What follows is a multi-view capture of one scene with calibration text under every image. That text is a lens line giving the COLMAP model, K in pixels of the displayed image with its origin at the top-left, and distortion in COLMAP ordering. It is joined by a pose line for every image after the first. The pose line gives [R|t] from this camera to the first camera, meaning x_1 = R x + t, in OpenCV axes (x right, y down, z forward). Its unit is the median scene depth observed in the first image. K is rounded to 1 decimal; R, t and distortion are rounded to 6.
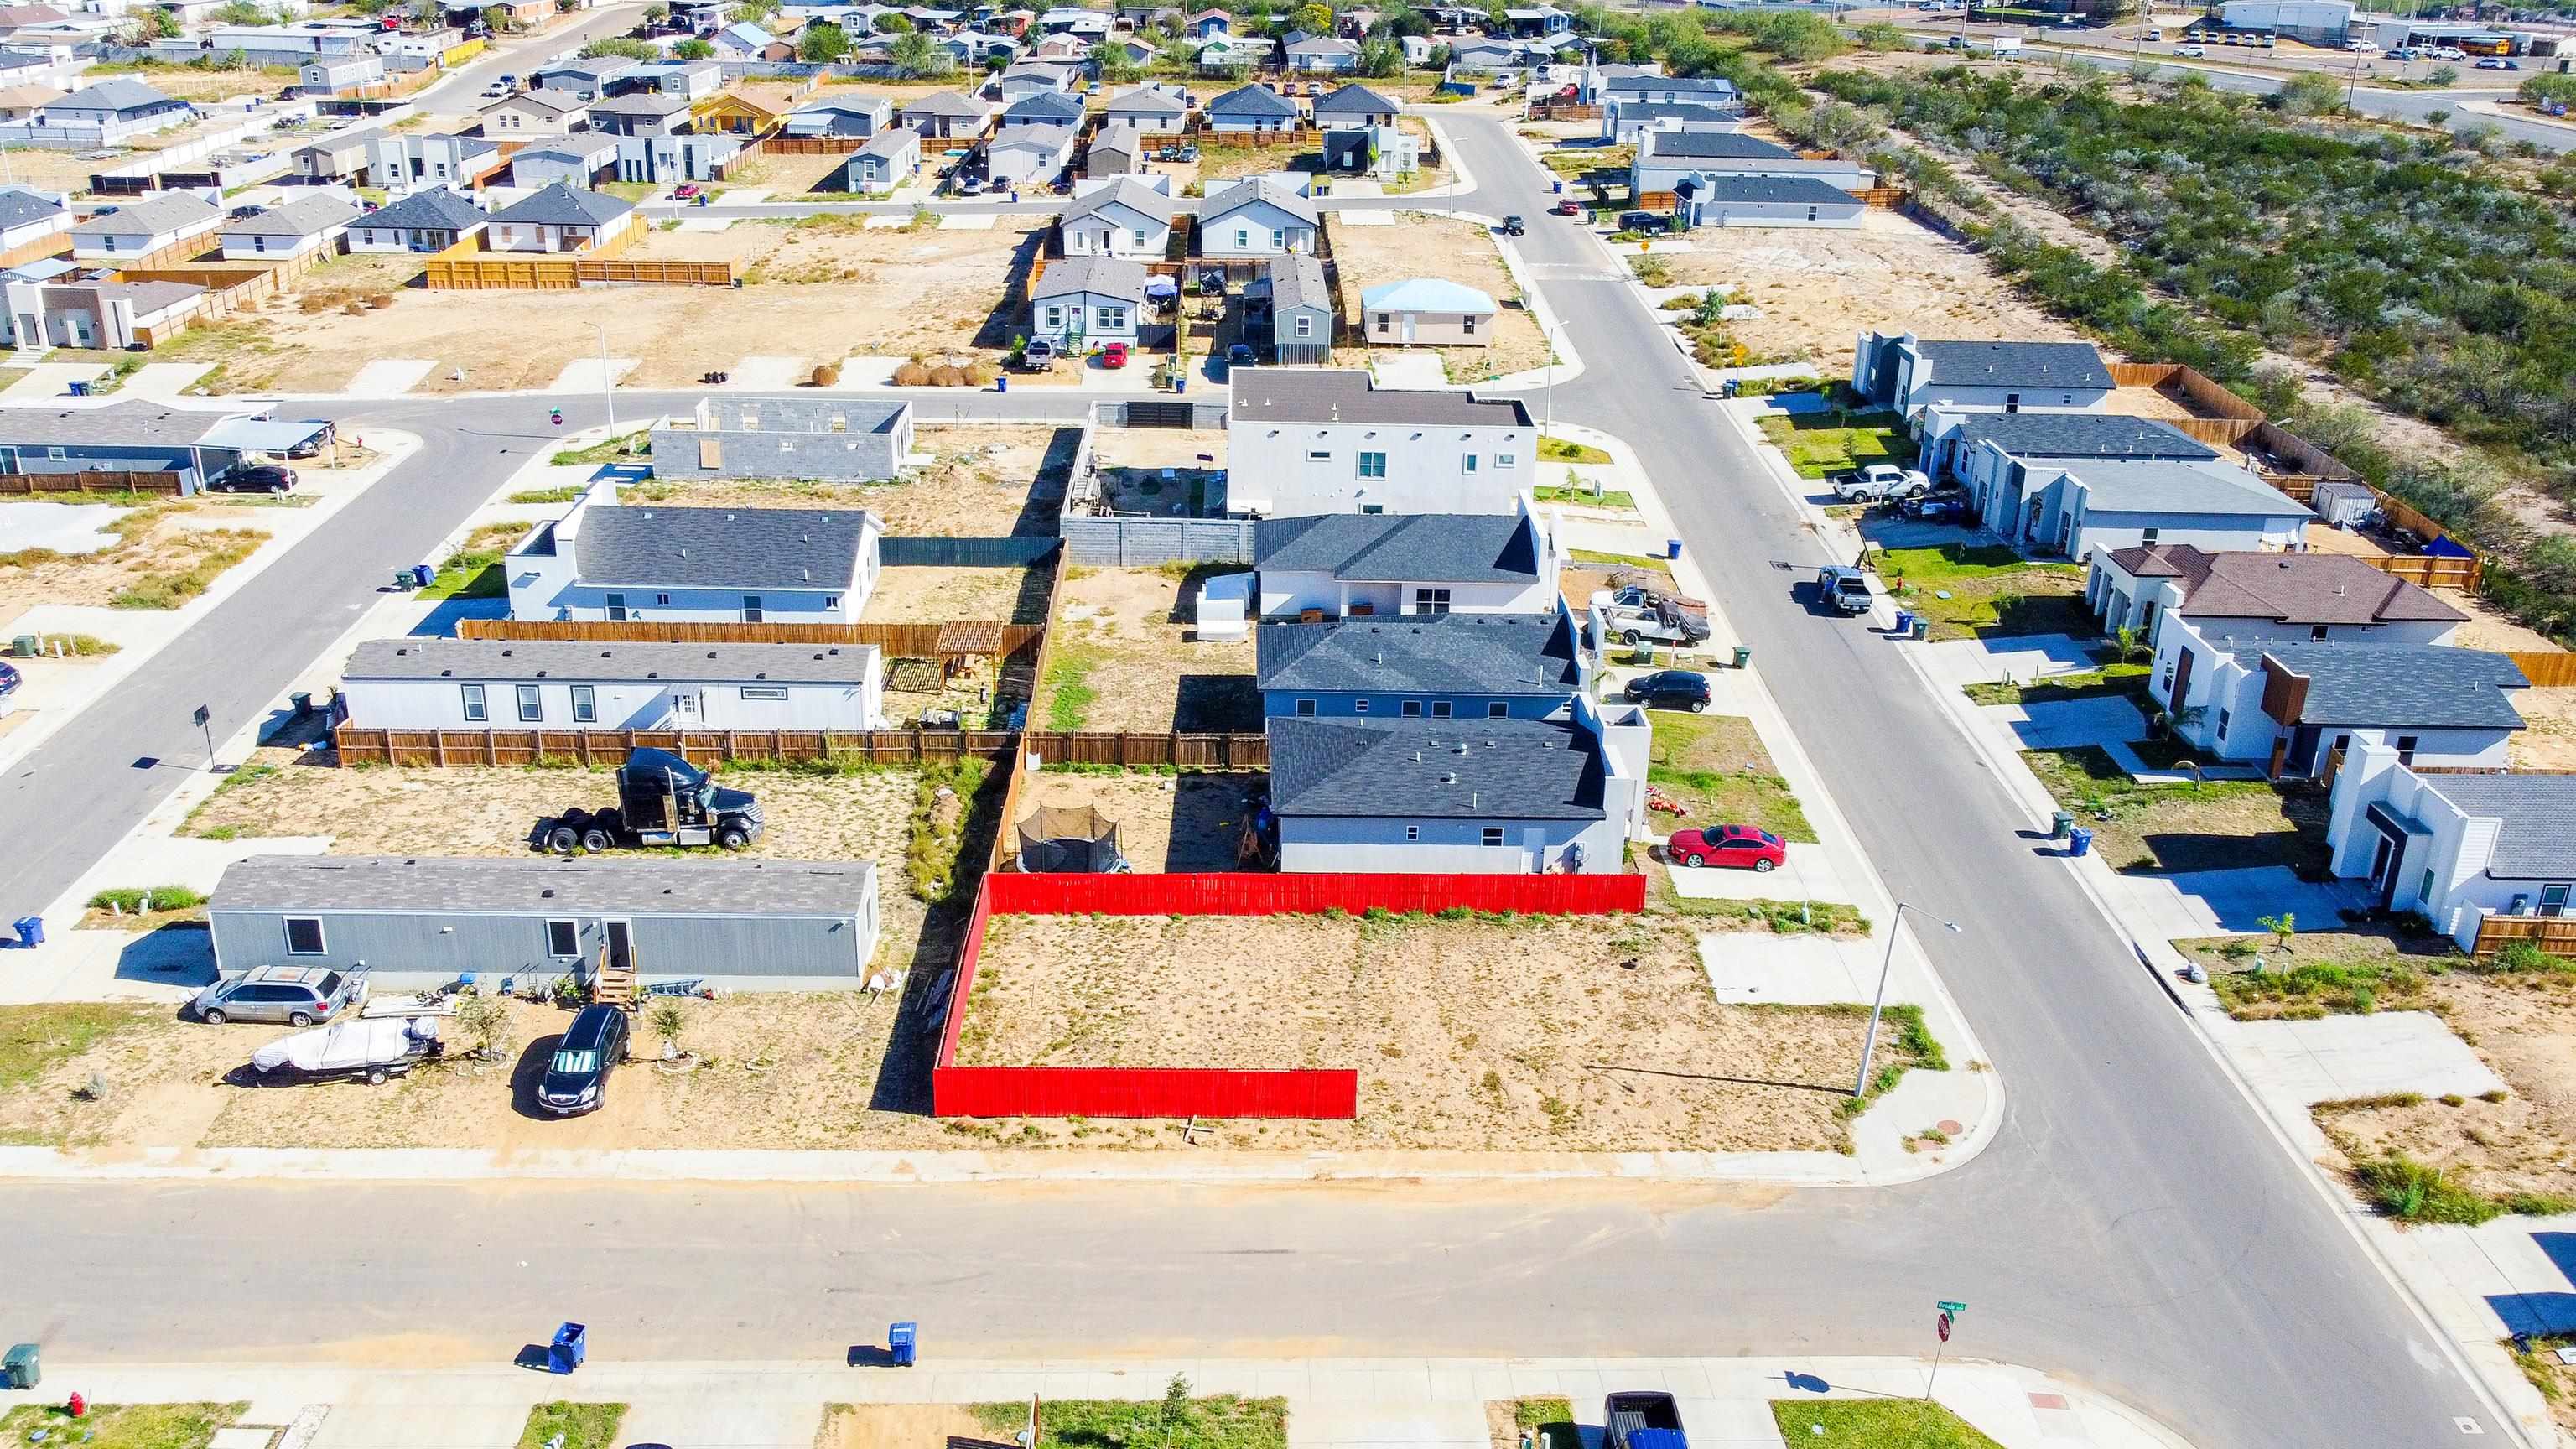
lens RADIAL K [[2070.1, 0, 1288.0], [0, 2070.1, 724.5], [0, 0, 1]] dist [-0.005991, 0.000554]
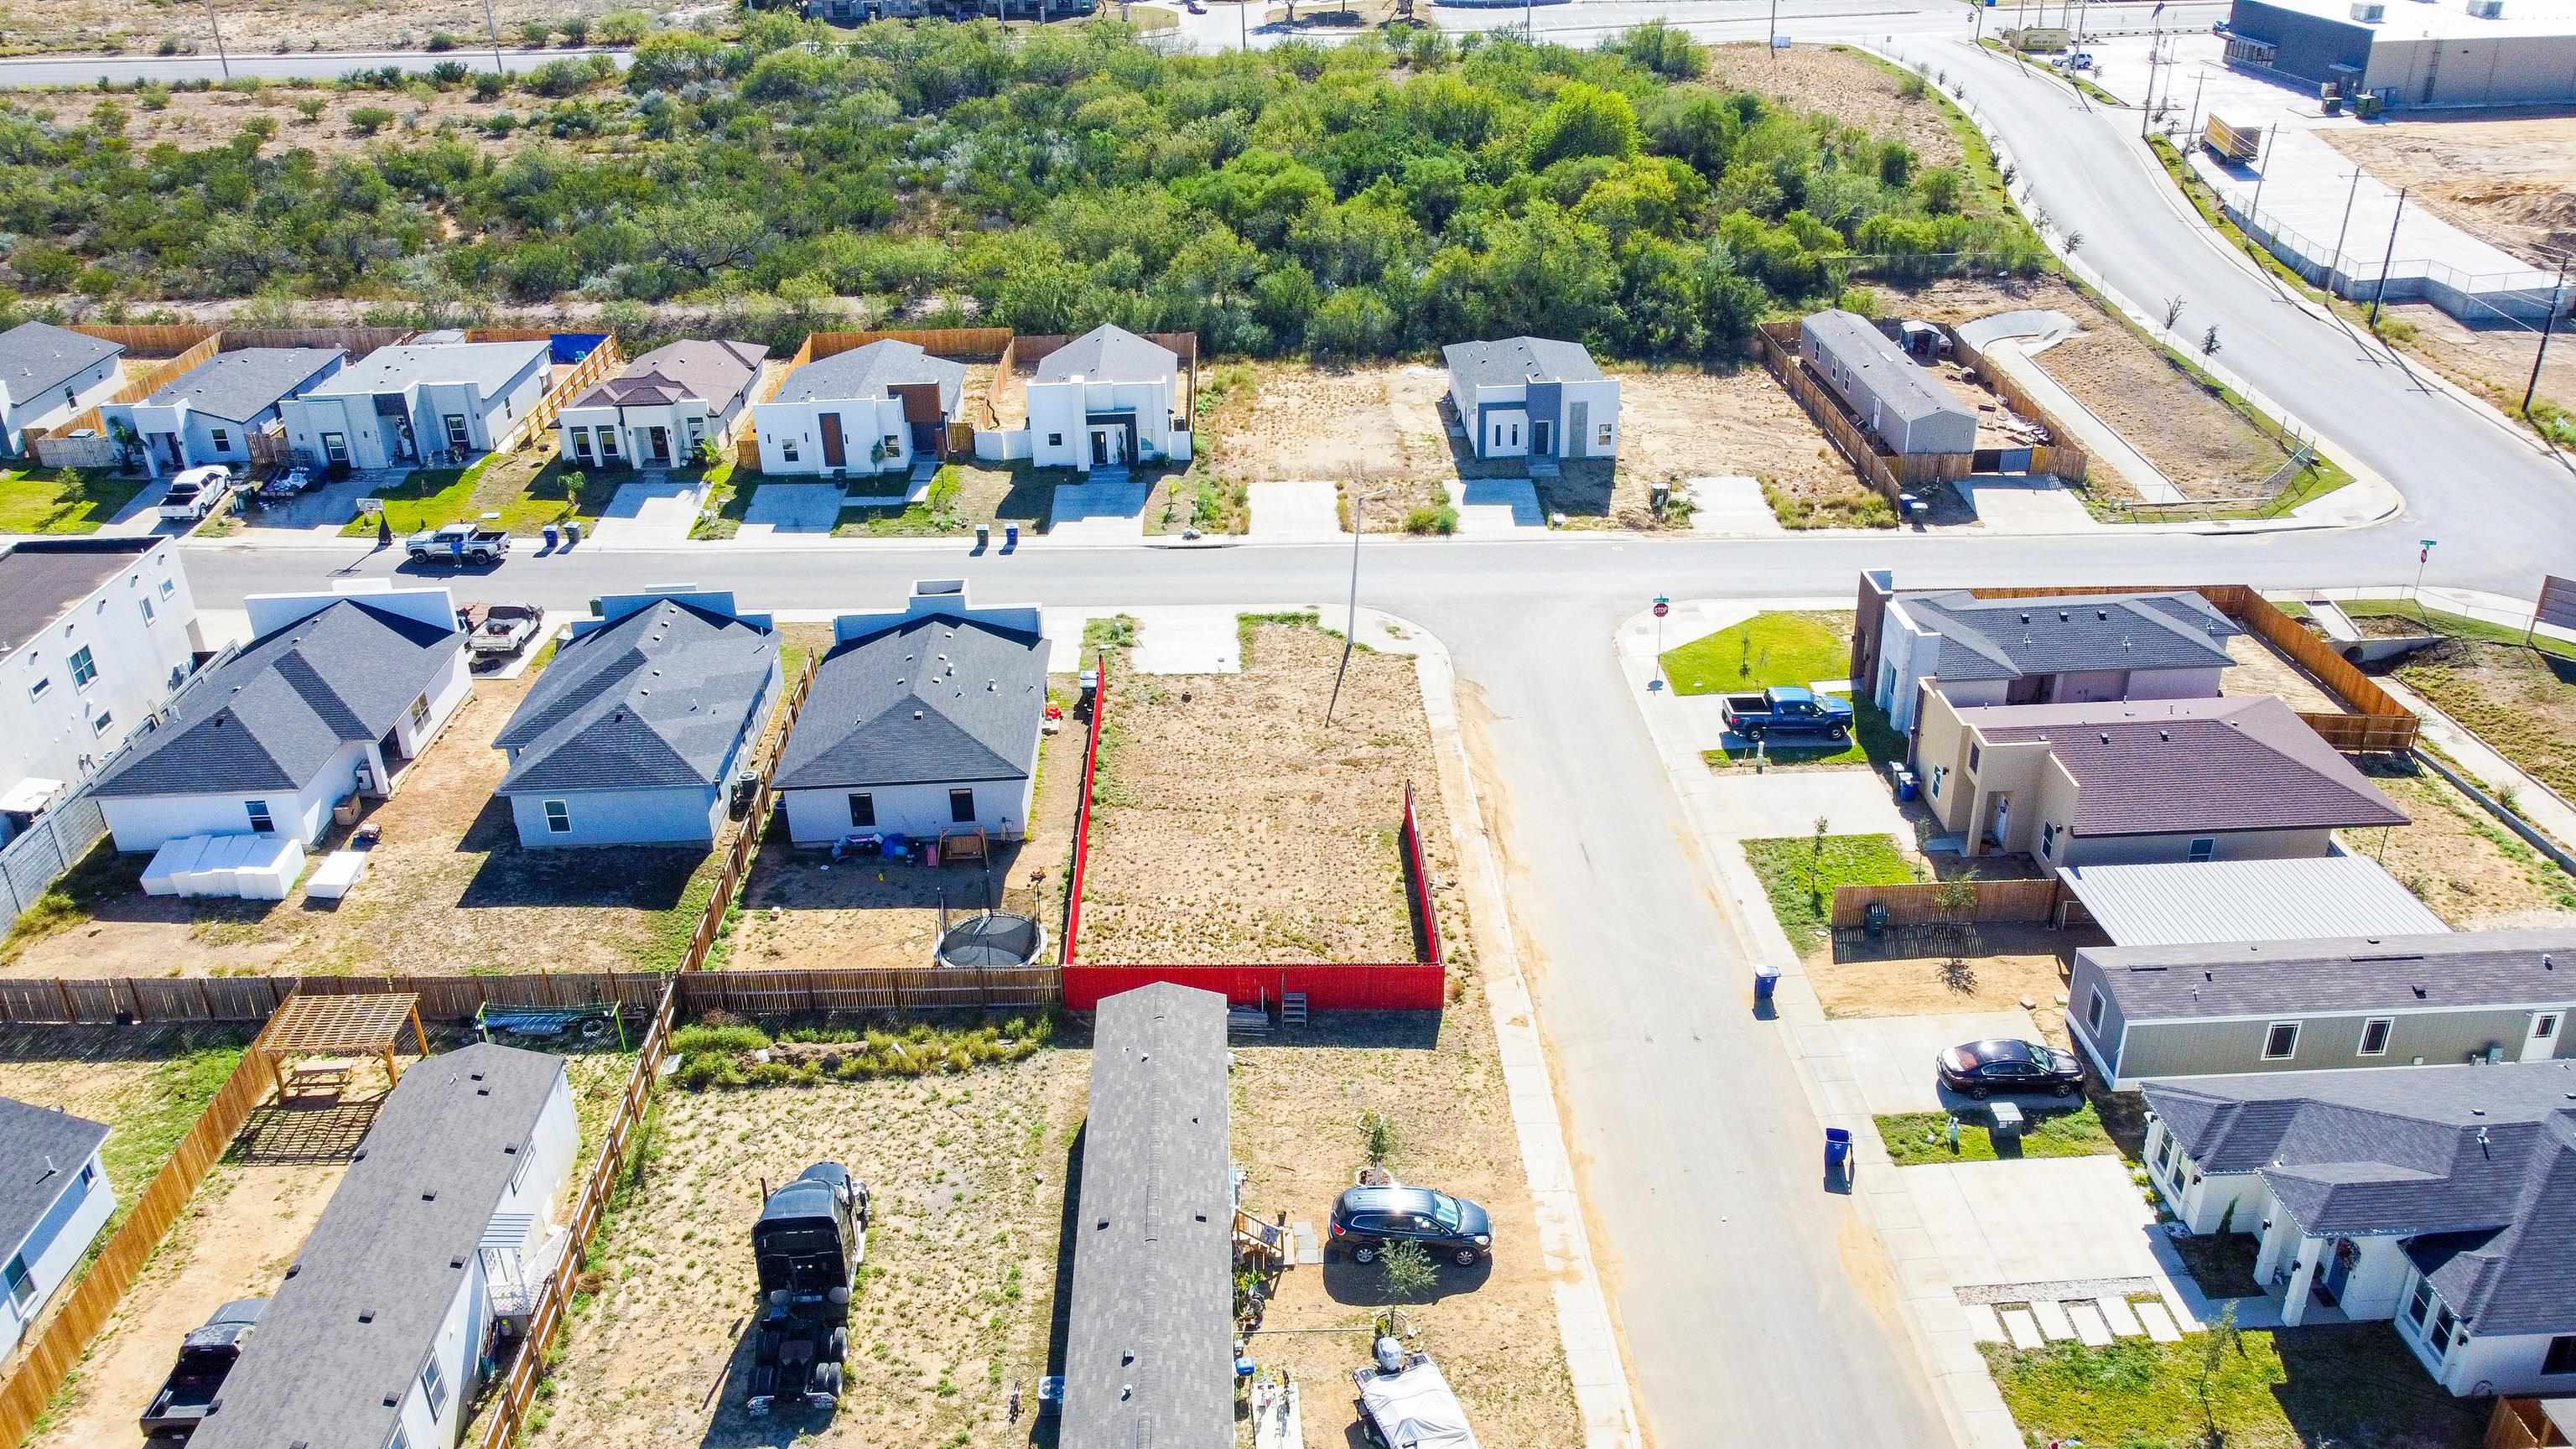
lens RADIAL K [[1954.2, 0, 1288.0], [0, 1954.2, 724.5], [0, 0, 1]] dist [-0.004423, 0.003353]
pose [[-0.011549, -0.471293, 0.881901, -0.845346], [0.402295, 0.805243, 0.435594, -0.344581], [-0.915437, 0.359815, 0.180299, 0.707041]]
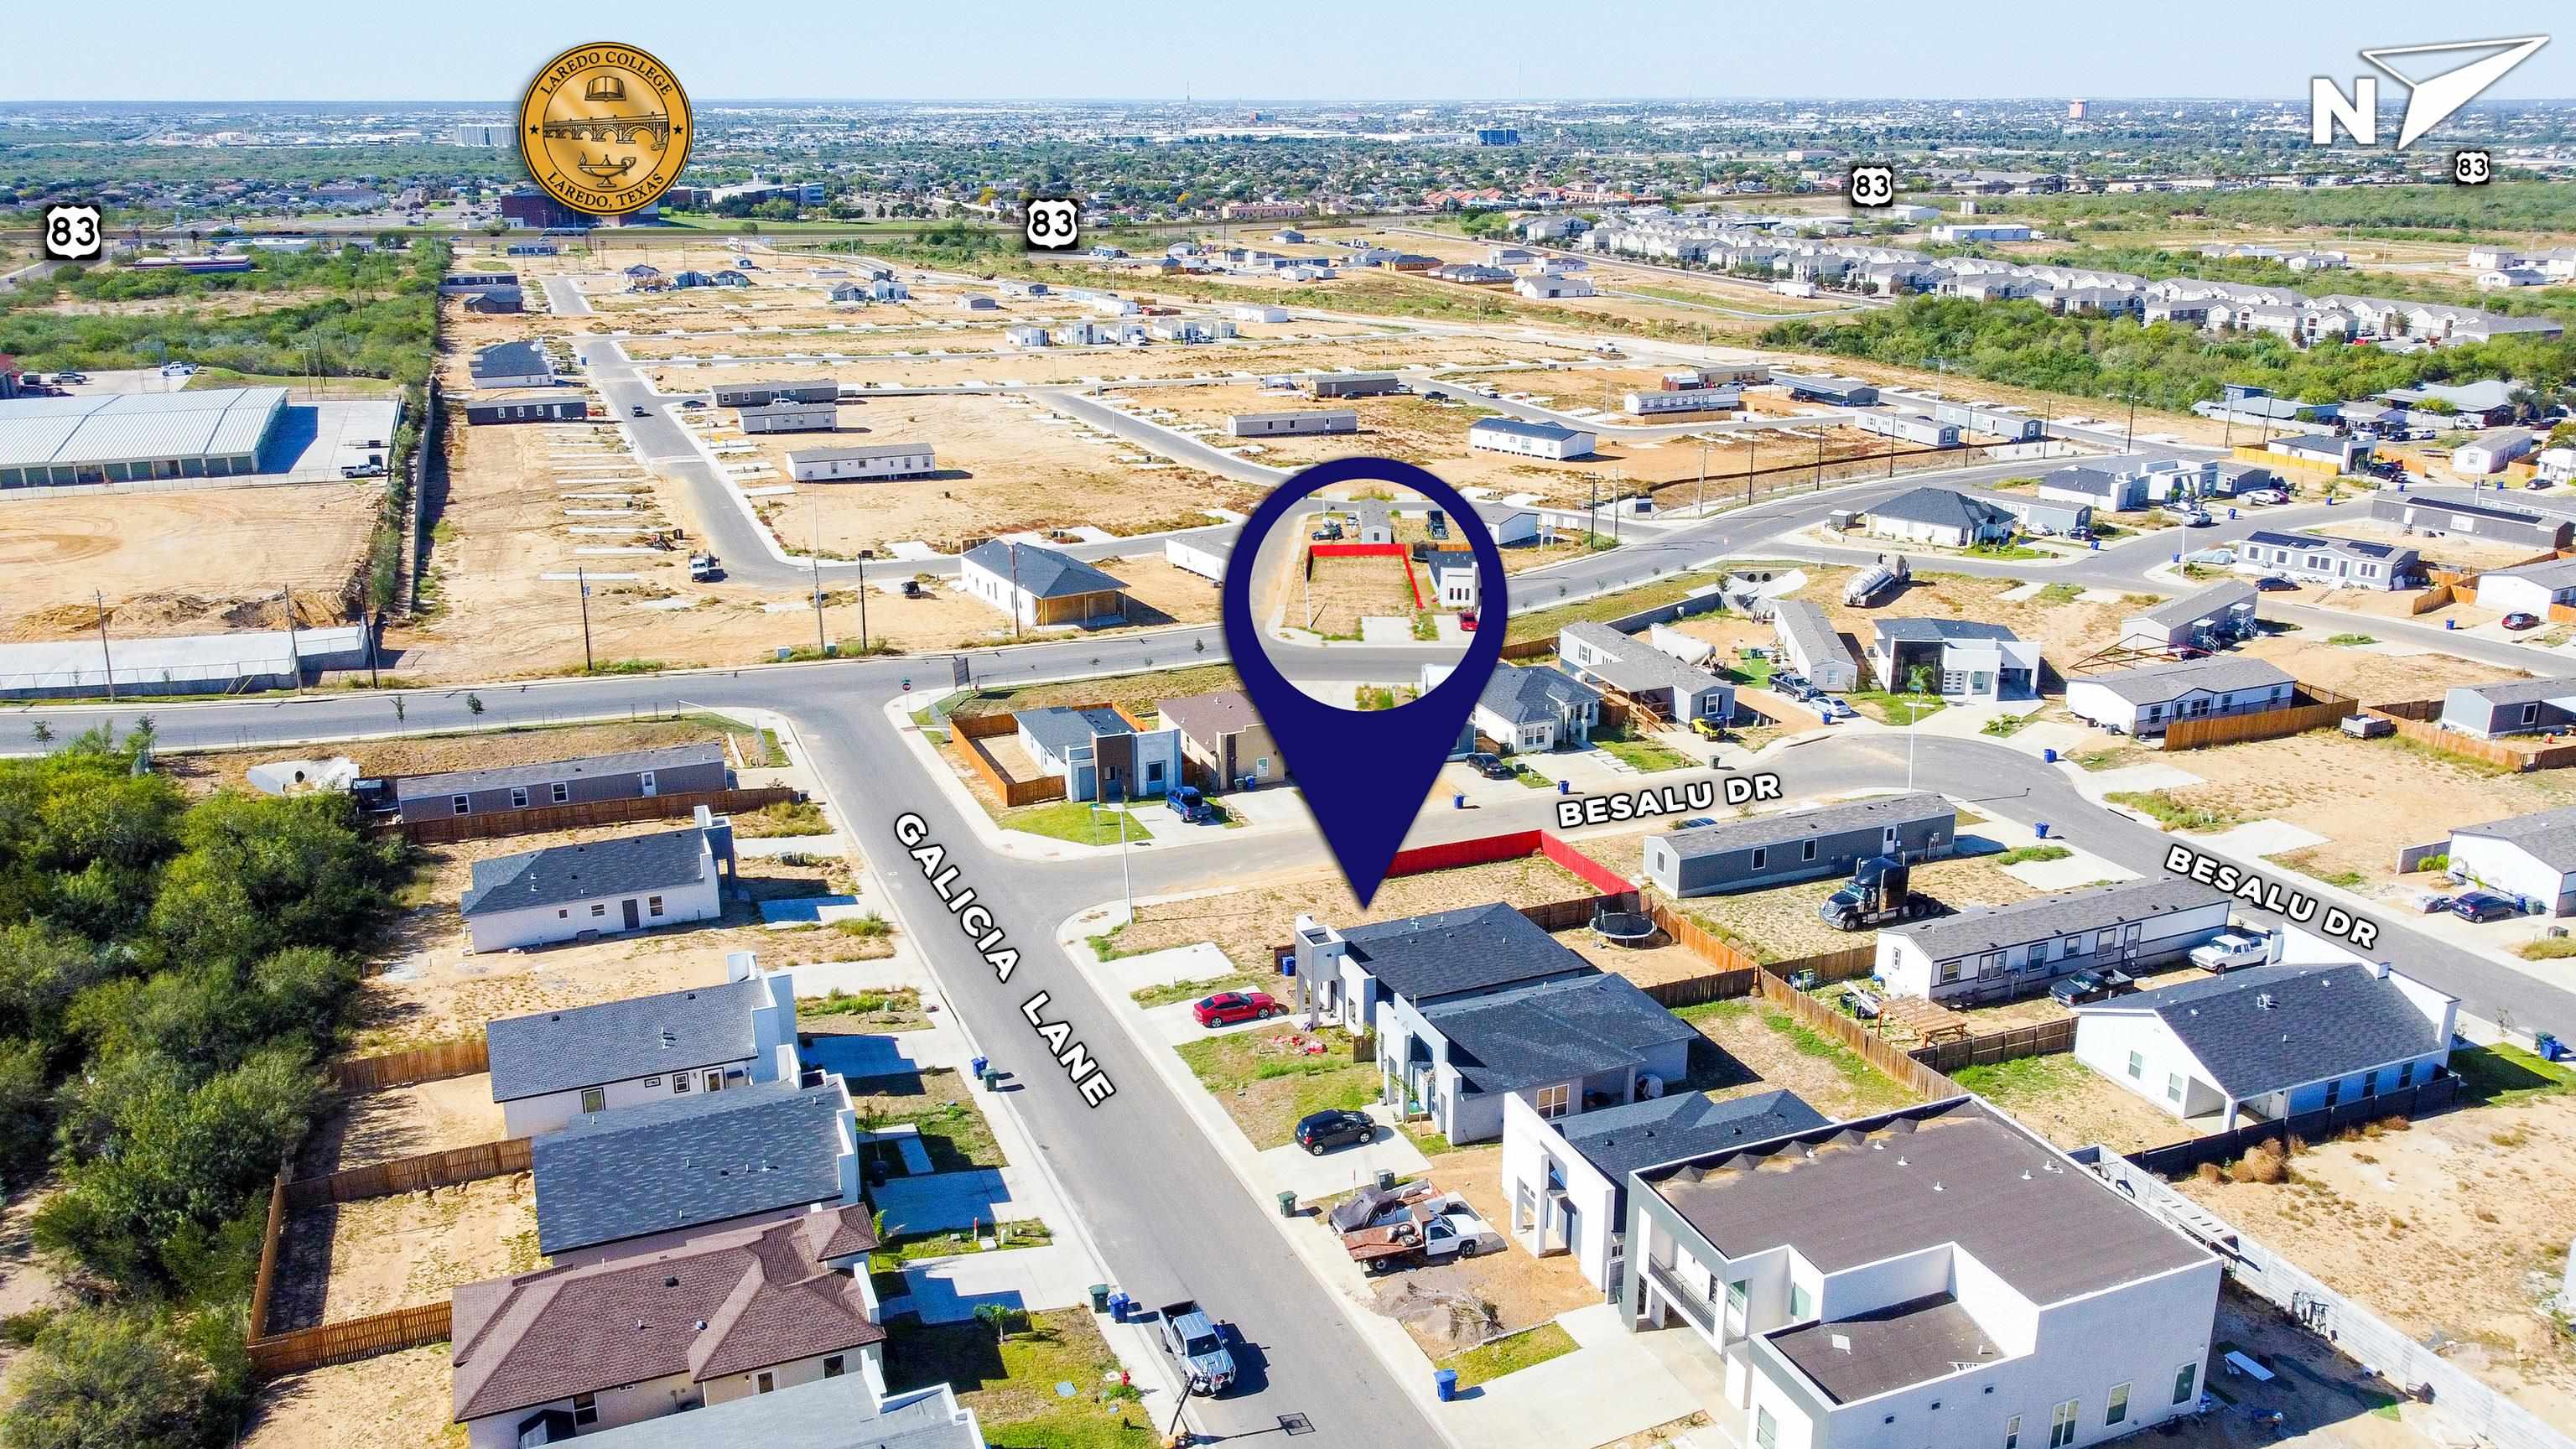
lens RADIAL K [[1954.2, 0, 1288.0], [0, 1954.2, 724.5], [0, 0, 1]] dist [-0.004423, 0.003353]
pose [[-0.935000, 0.086926, -0.343830, 0.649362], [-0.151829, 0.778046, 0.609584, -0.945952], [0.320504, 0.622164, -0.714275, 1.934574]]
